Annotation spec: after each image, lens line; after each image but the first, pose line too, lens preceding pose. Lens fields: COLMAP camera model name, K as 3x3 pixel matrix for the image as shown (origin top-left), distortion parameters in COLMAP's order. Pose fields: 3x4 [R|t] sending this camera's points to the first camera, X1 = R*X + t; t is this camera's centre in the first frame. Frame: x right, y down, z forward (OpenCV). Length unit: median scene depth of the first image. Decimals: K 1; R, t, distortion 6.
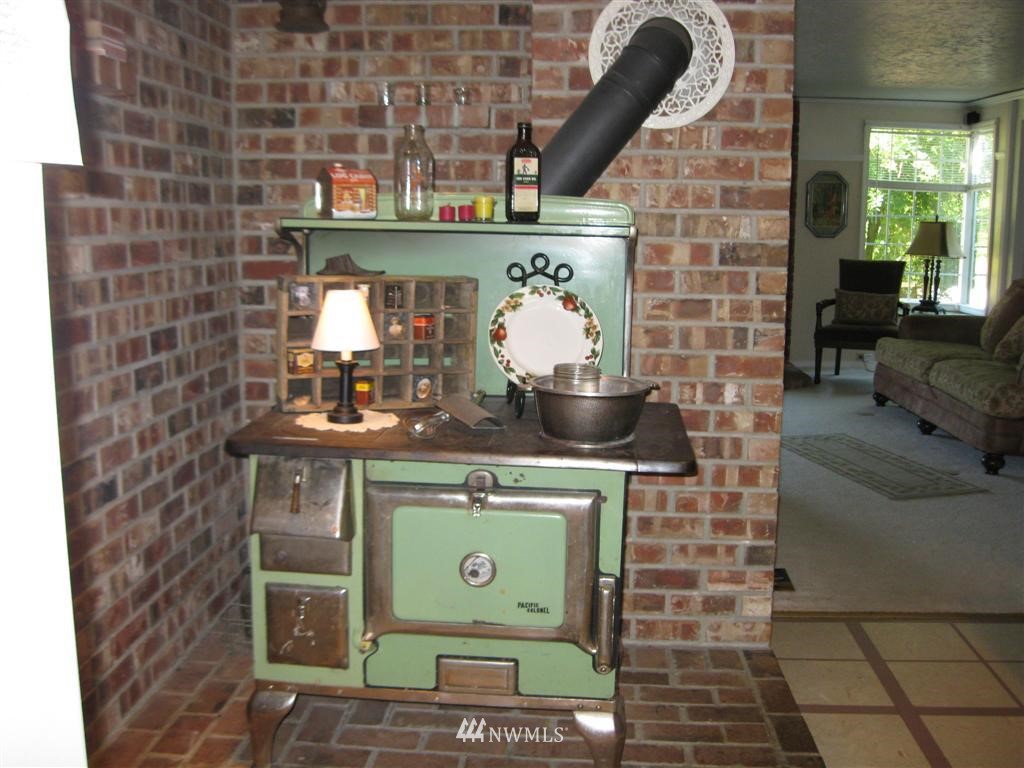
lens RADIAL K [[1048.5, 0, 515.4], [0, 1048.5, 381.8], [0, 0, 1]] dist [-0.113264, 0.000000]
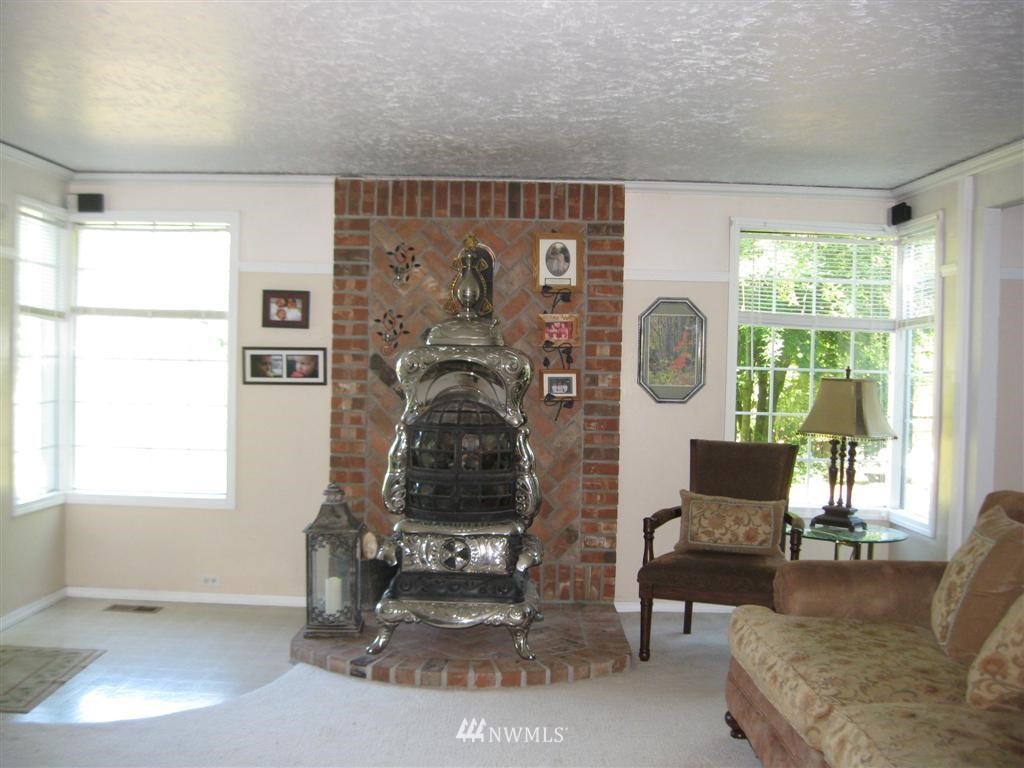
lens RADIAL K [[1048.5, 0, 509.0], [0, 1048.5, 386.7], [0, 0, 1]] dist [-0.113264, 0.000000]
pose [[0.998424, 0.012577, 0.054697, 0.175935], [-0.005352, 0.991463, -0.130280, -0.069900], [-0.055869, 0.129782, 0.989967, 0.402659]]
